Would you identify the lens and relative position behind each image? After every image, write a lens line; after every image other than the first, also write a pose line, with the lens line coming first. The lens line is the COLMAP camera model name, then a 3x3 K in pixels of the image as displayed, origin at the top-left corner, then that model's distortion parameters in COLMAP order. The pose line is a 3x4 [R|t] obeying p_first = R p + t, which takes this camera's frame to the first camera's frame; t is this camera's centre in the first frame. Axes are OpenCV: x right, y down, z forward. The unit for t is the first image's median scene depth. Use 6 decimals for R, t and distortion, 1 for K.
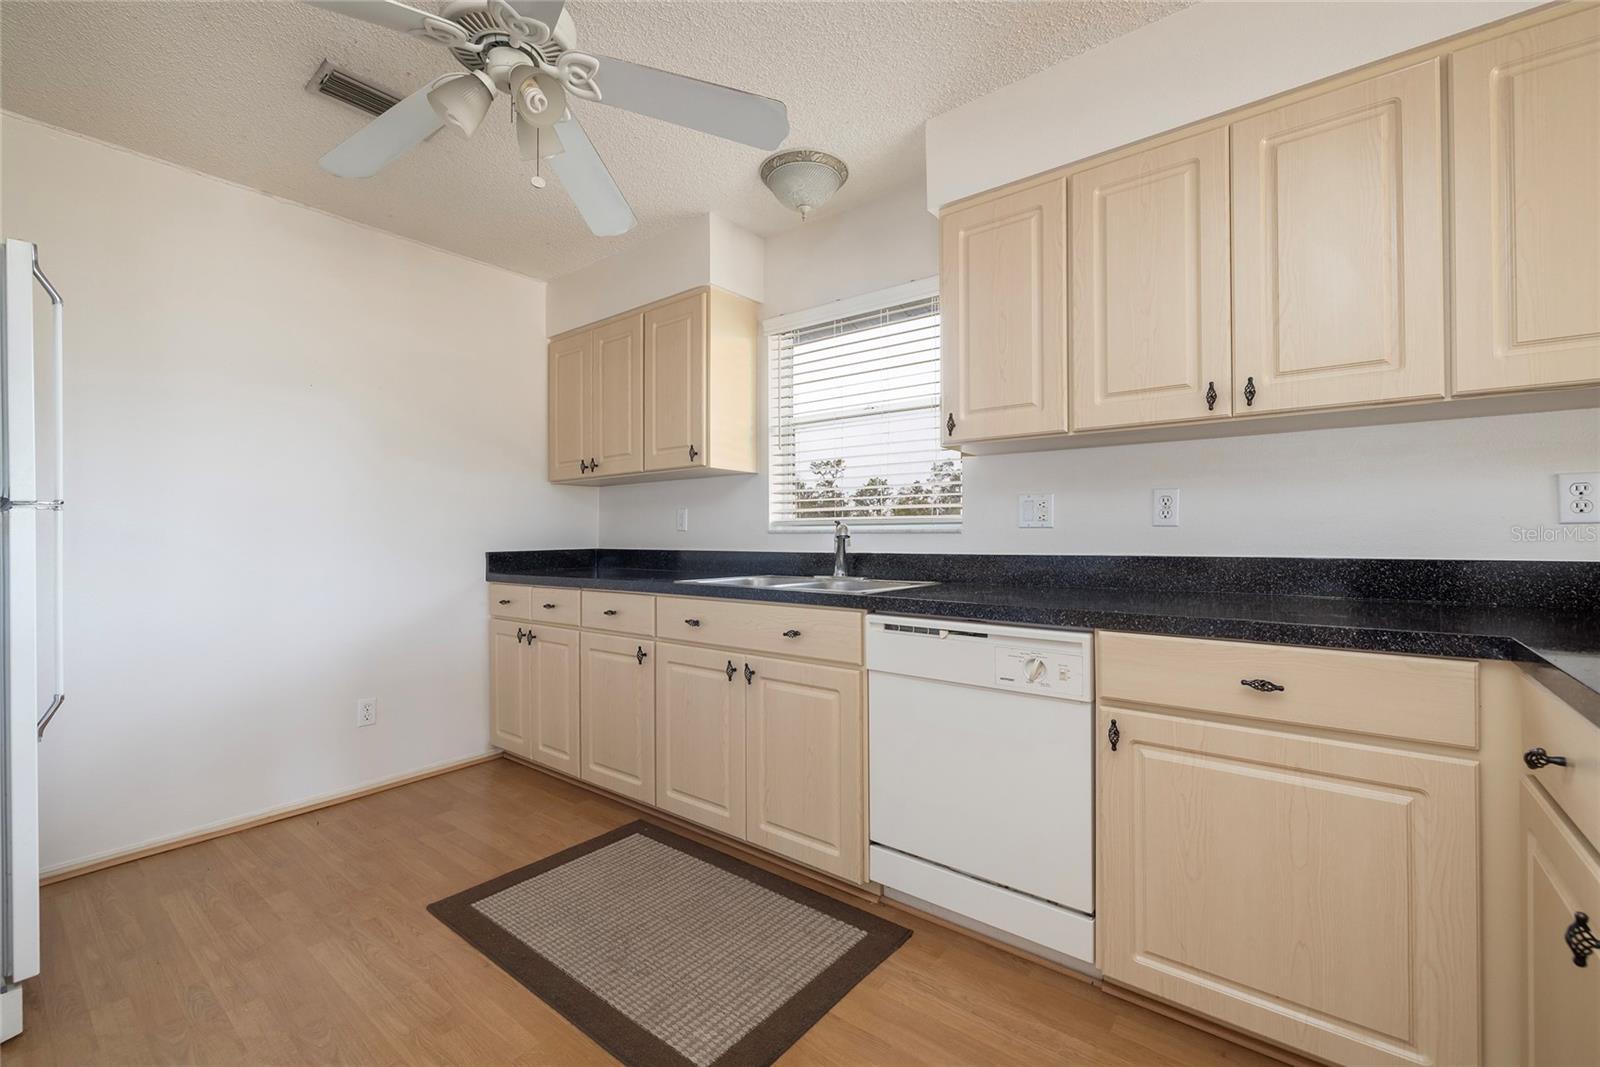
lens RADIAL K [[677.4, 0, 802.7], [0, 677.4, 533.9], [0, 0, 1]] dist [-0.006416, 0.001133]
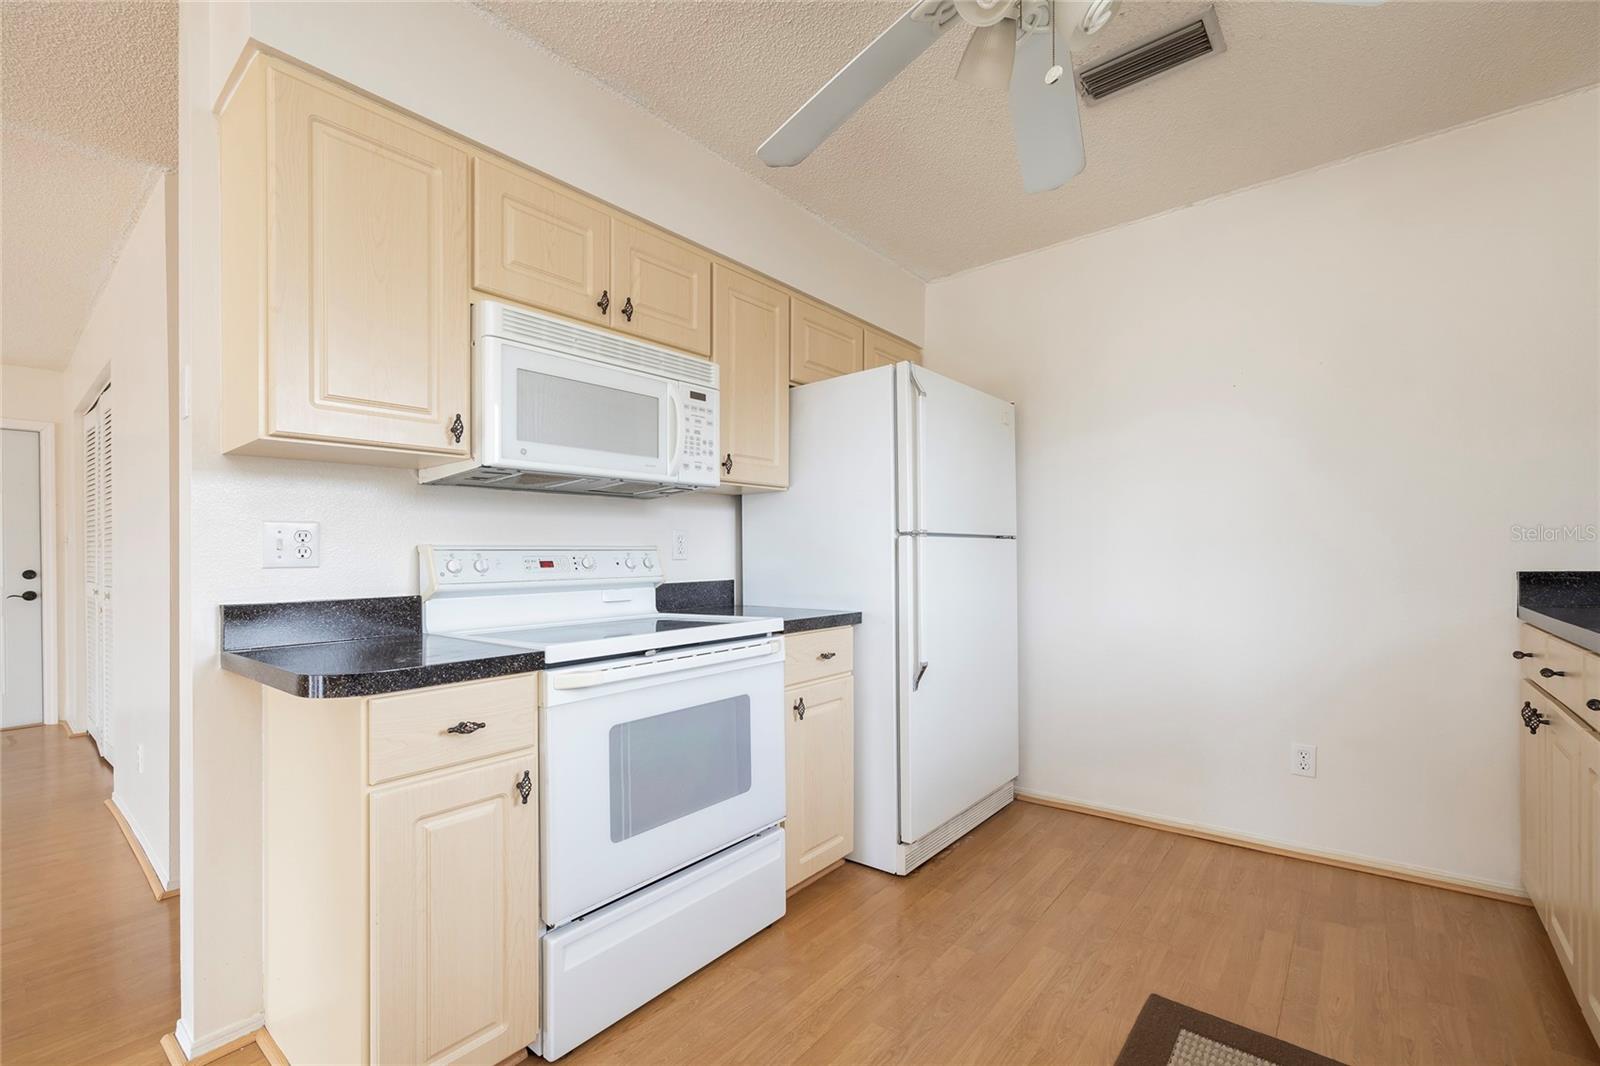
lens RADIAL K [[677.4, 0, 811.6], [0, 677.4, 554.7], [0, 0, 1]] dist [-0.006416, 0.001133]
pose [[-0.013095, 0.005301, -0.999900, 0.224351], [0.014232, 0.999886, 0.005114, -0.002679], [0.999813, -0.014163, -0.013169, 0.471757]]
